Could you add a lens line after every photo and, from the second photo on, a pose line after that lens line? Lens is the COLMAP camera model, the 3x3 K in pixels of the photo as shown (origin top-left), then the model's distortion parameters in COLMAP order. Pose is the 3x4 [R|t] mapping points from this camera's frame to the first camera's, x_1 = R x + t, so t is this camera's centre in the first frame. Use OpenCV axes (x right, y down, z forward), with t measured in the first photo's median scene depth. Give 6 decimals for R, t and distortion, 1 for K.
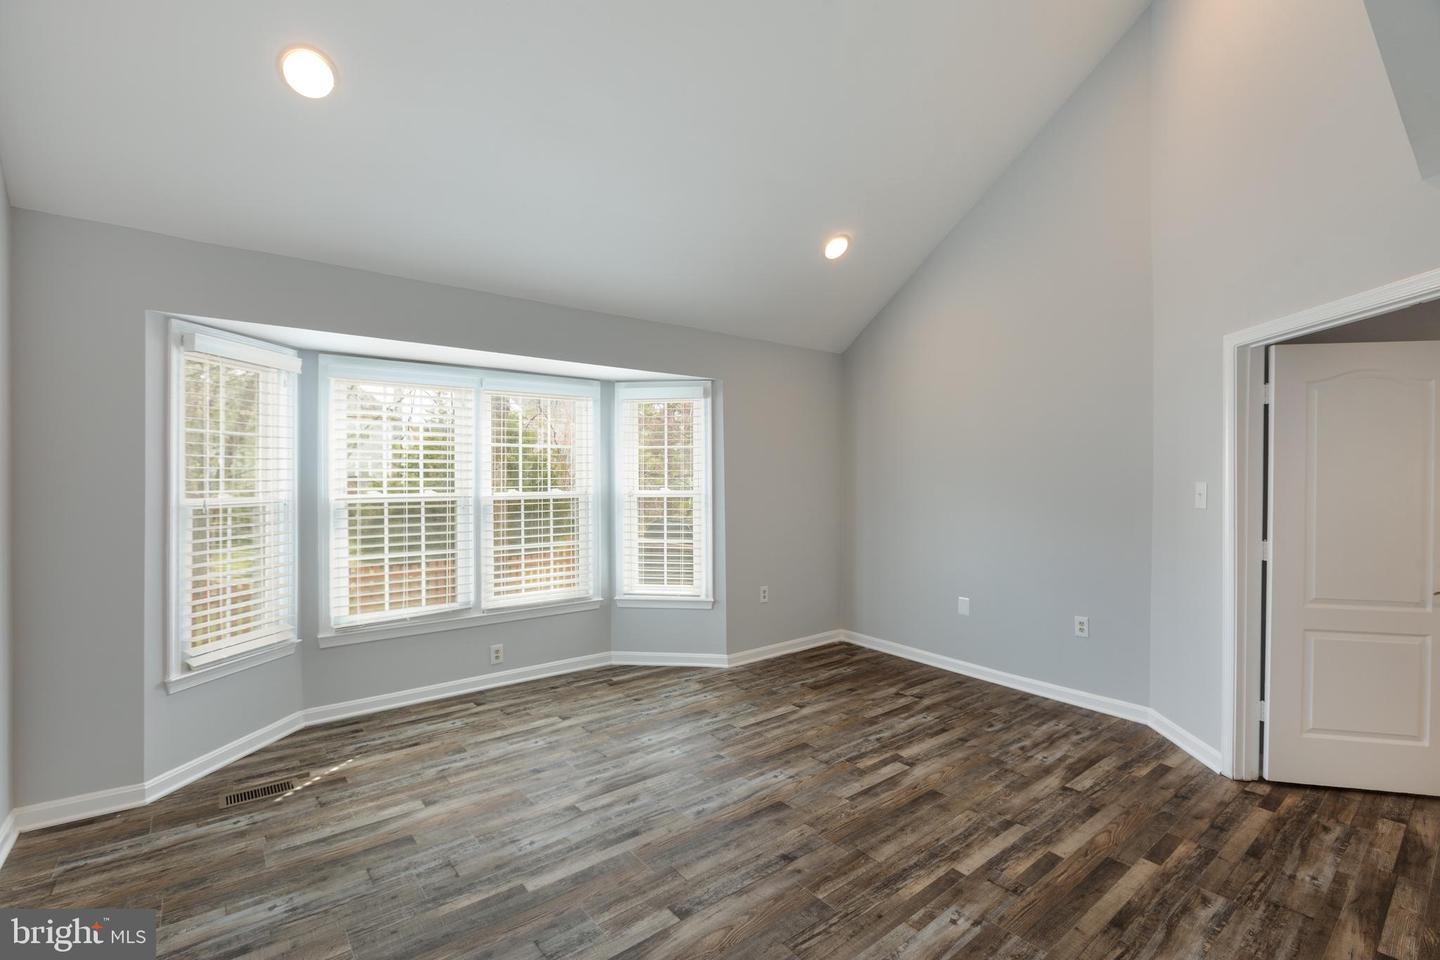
lens RADIAL K [[642.0, 0, 721.6], [0, 642.0, 480.3], [0, 0, 1]] dist [-0.009012, -0.000215]
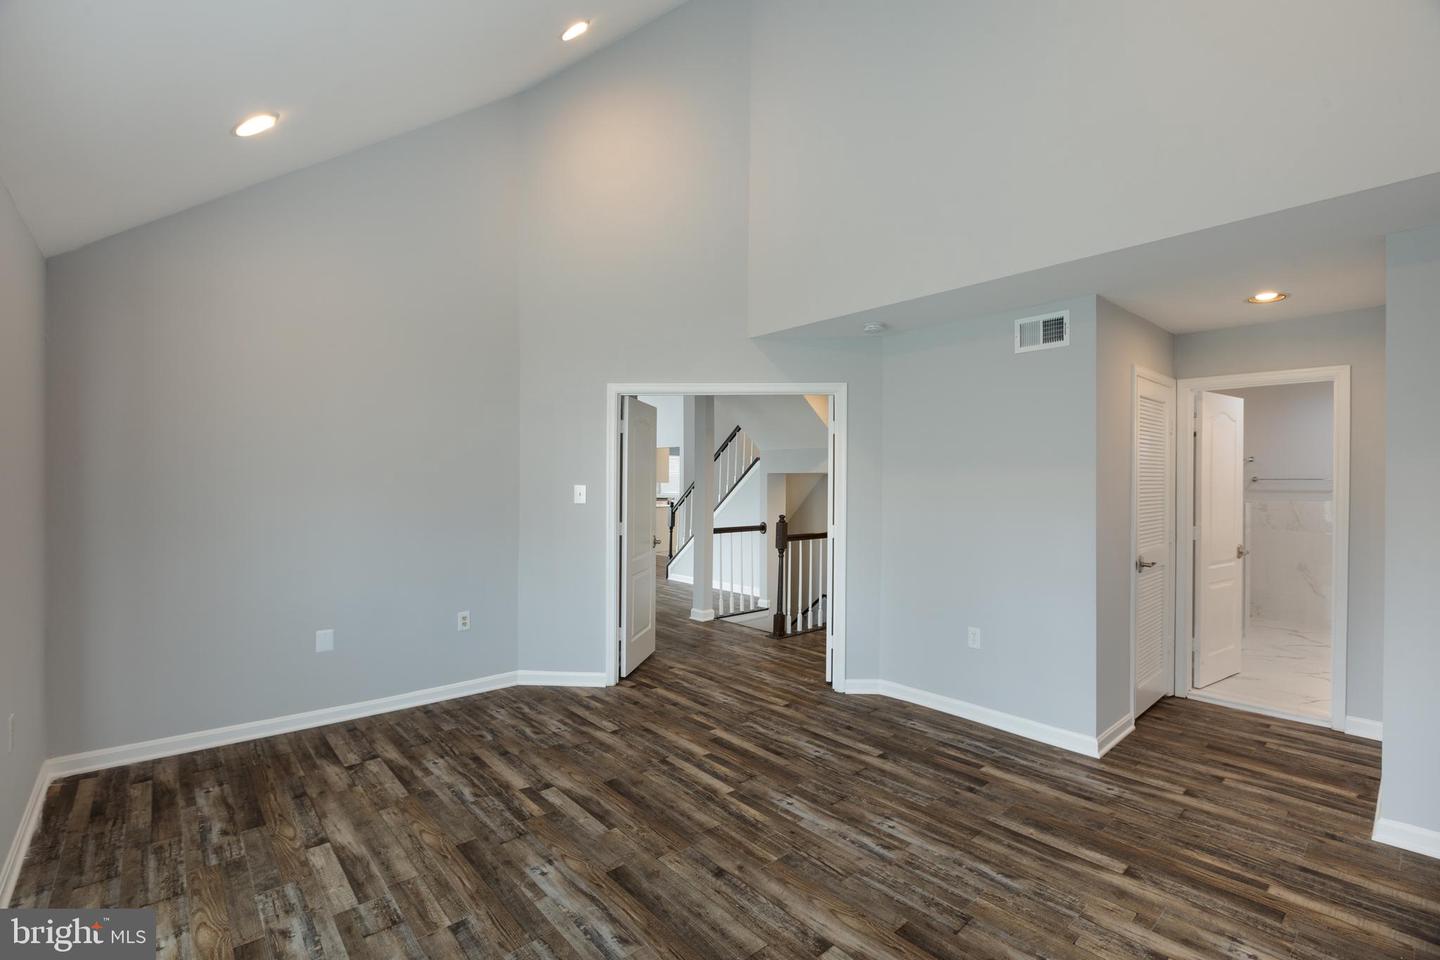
lens RADIAL K [[642.0, 0, 721.6], [0, 642.0, 480.3], [0, 0, 1]] dist [-0.009012, -0.000215]
pose [[-0.045429, -0.006425, 0.998947, -0.638254], [0.003172, 0.999973, 0.006576, -0.013200], [-0.998963, 0.003467, -0.045407, 0.759826]]
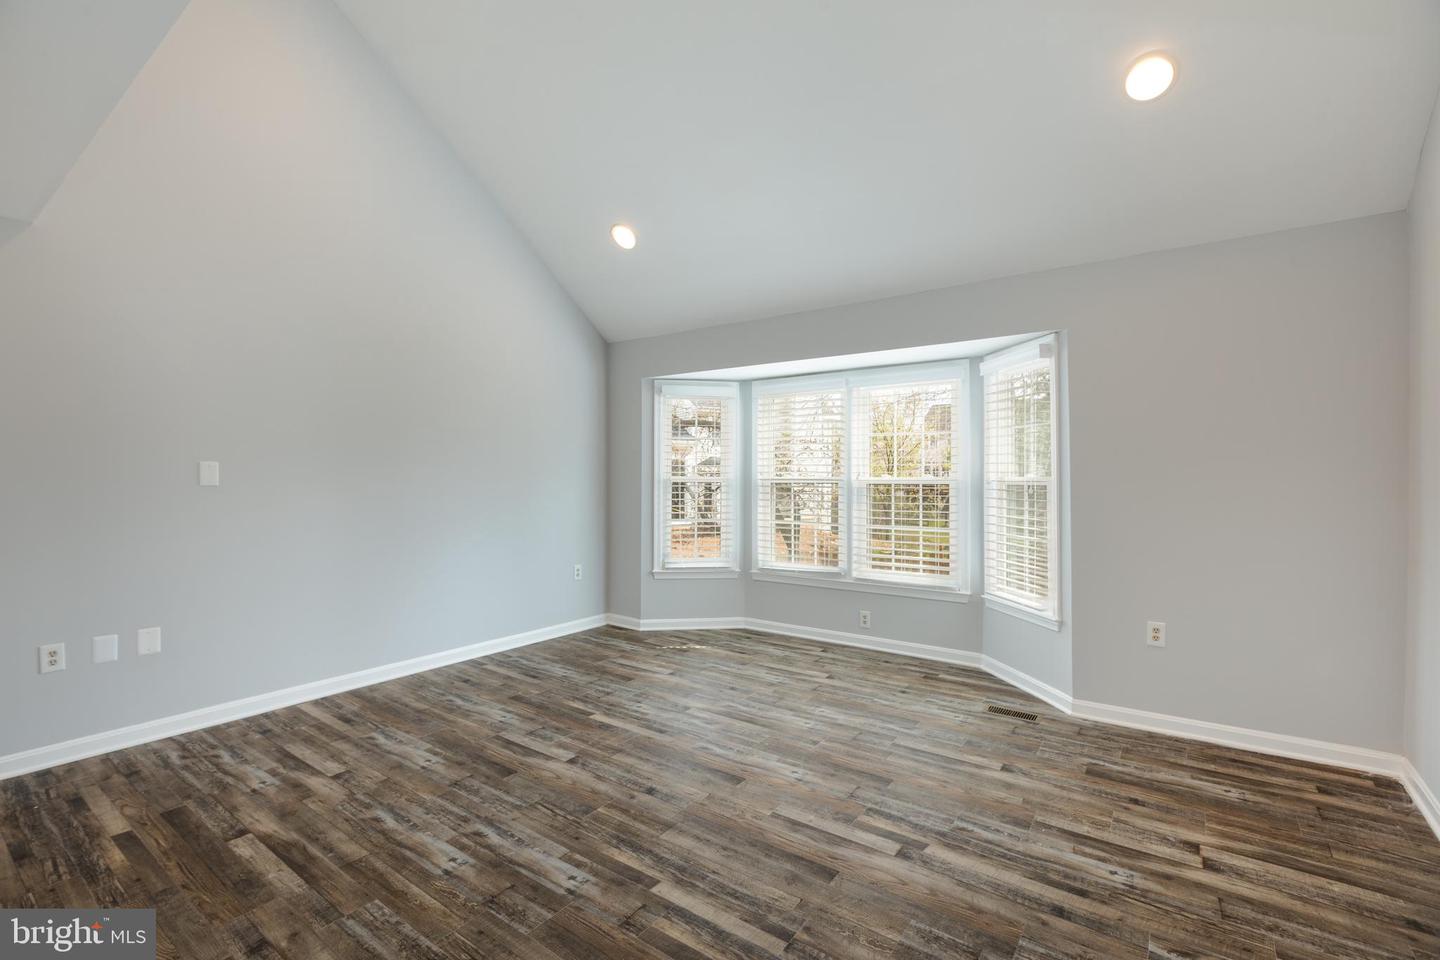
lens RADIAL K [[642.0, 0, 721.6], [0, 642.0, 480.3], [0, 0, 1]] dist [-0.009012, -0.000215]
pose [[0.259230, 0.004990, -0.965803, 0.887917], [-0.005519, 0.999978, 0.003685, 0.030534], [0.965800, 0.004375, 0.259252, 0.604966]]
